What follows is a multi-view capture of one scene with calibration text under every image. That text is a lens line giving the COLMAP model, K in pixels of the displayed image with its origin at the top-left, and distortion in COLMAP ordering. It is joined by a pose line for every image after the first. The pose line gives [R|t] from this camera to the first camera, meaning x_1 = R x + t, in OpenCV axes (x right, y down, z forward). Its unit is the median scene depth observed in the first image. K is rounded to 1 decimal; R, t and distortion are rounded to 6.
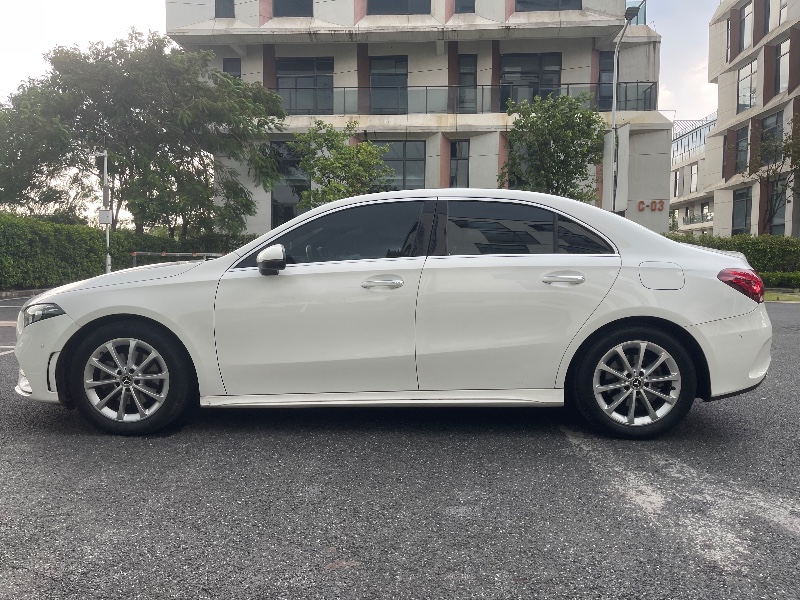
lens RADIAL K [[600.0, 0, 395.7], [0, 600.0, 297.5], [0, 0, 1]] dist [0.094517, -0.129121]
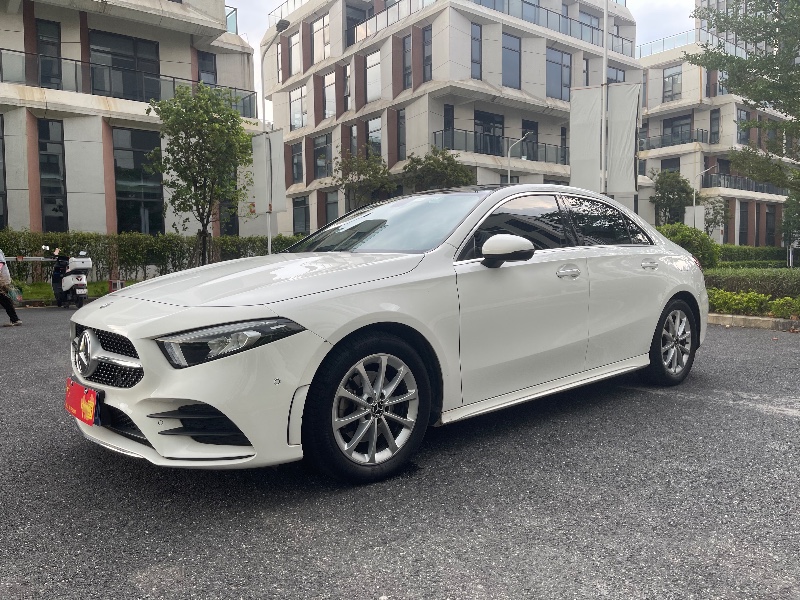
lens RADIAL K [[600.0, 0, 395.7], [0, 600.0, 297.5], [0, 0, 1]] dist [0.094517, -0.129121]
pose [[0.740661, -0.059485, 0.669240, -0.117939], [0.060551, 0.997929, 0.021687, -0.002530], [-0.669145, 0.024461, 0.742729, 0.052670]]
